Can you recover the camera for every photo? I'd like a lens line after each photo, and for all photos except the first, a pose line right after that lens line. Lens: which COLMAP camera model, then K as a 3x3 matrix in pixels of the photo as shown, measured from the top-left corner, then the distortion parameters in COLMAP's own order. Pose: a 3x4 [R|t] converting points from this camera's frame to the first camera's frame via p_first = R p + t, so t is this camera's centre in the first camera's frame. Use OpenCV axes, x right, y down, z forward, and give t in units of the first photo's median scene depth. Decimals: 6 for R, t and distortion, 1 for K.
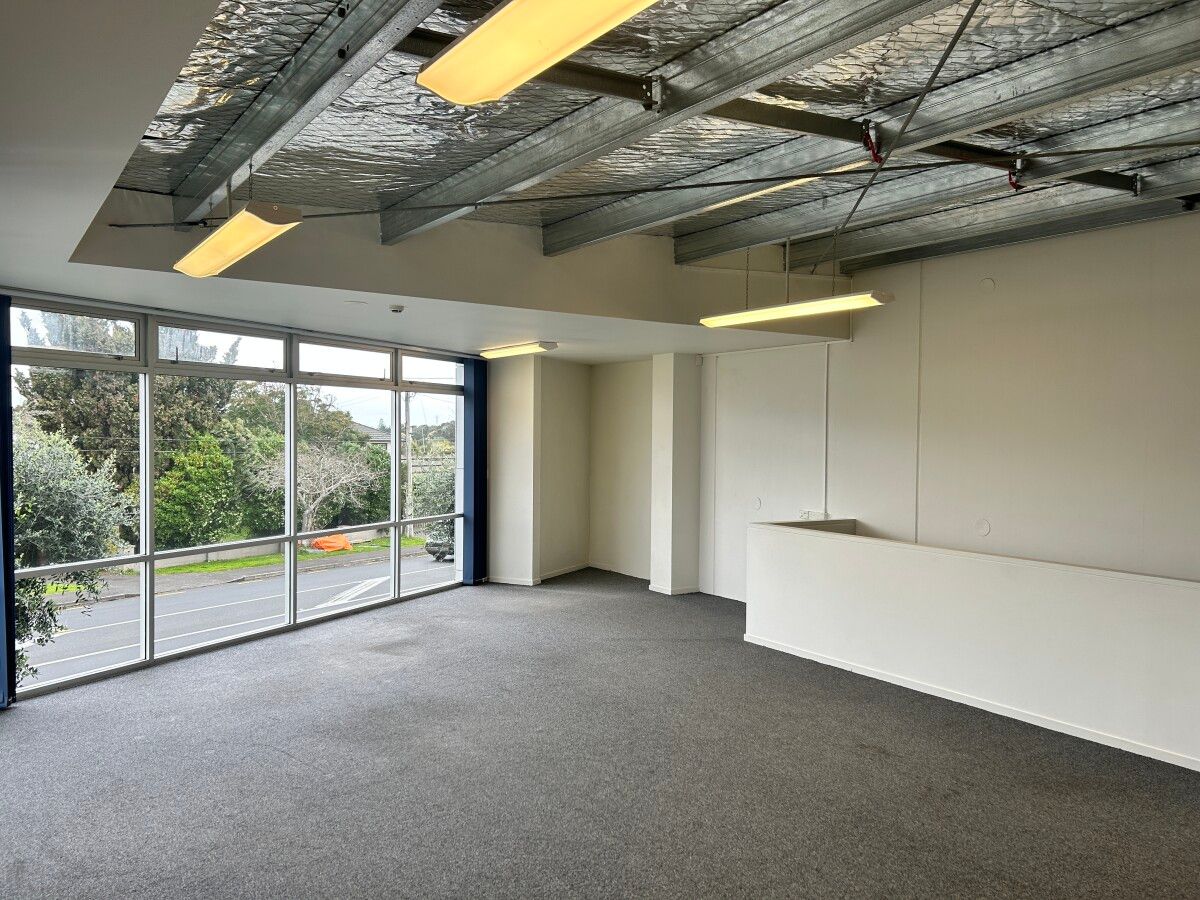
lens RADIAL K [[911.7, 0, 604.3], [0, 911.7, 452.3], [0, 0, 1]] dist [0.092009, -0.135312]
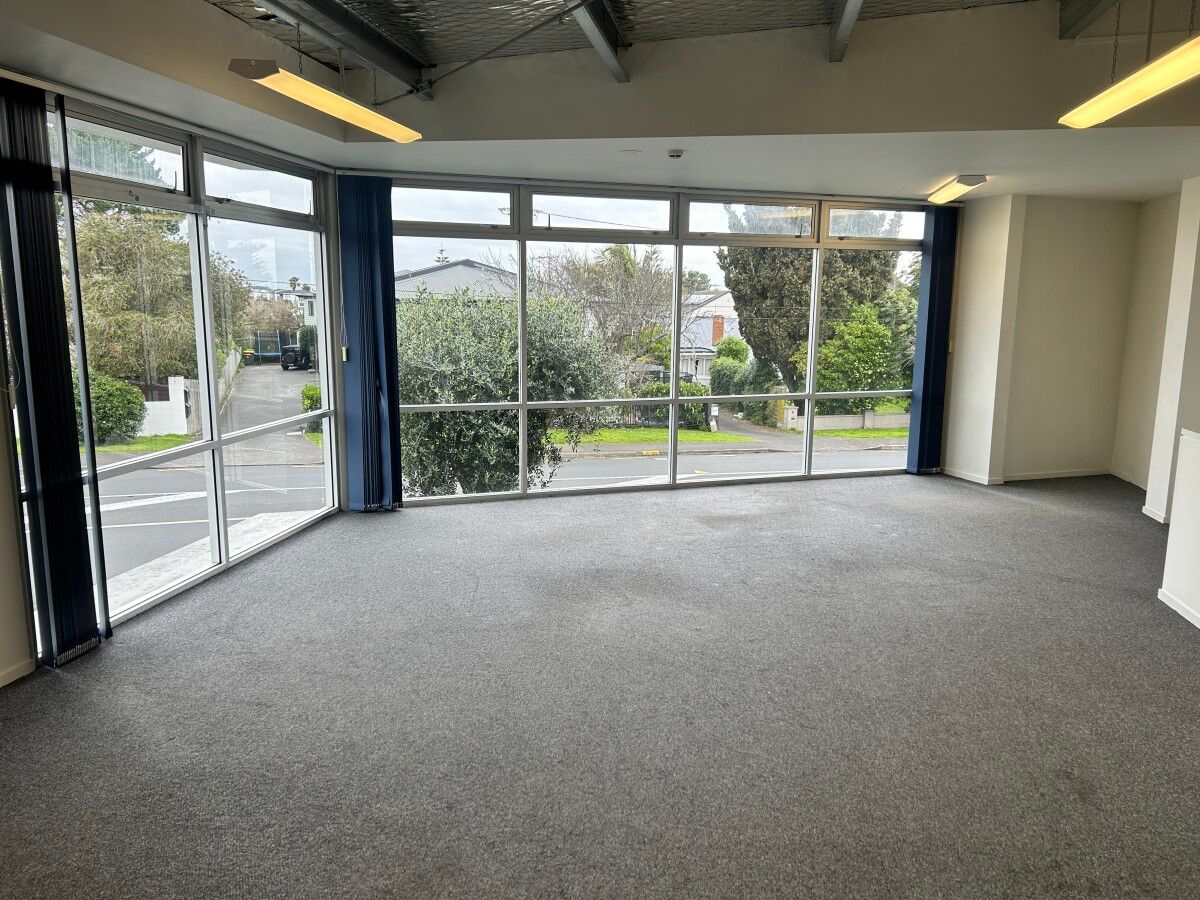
lens RADIAL K [[911.7, 0, 604.3], [0, 911.7, 452.3], [0, 0, 1]] dist [0.092009, -0.135312]
pose [[0.717613, 0.114299, -0.686999, 0.298584], [-0.019764, 0.989386, 0.143963, 0.005585], [0.696162, -0.089732, 0.712255, 0.213071]]
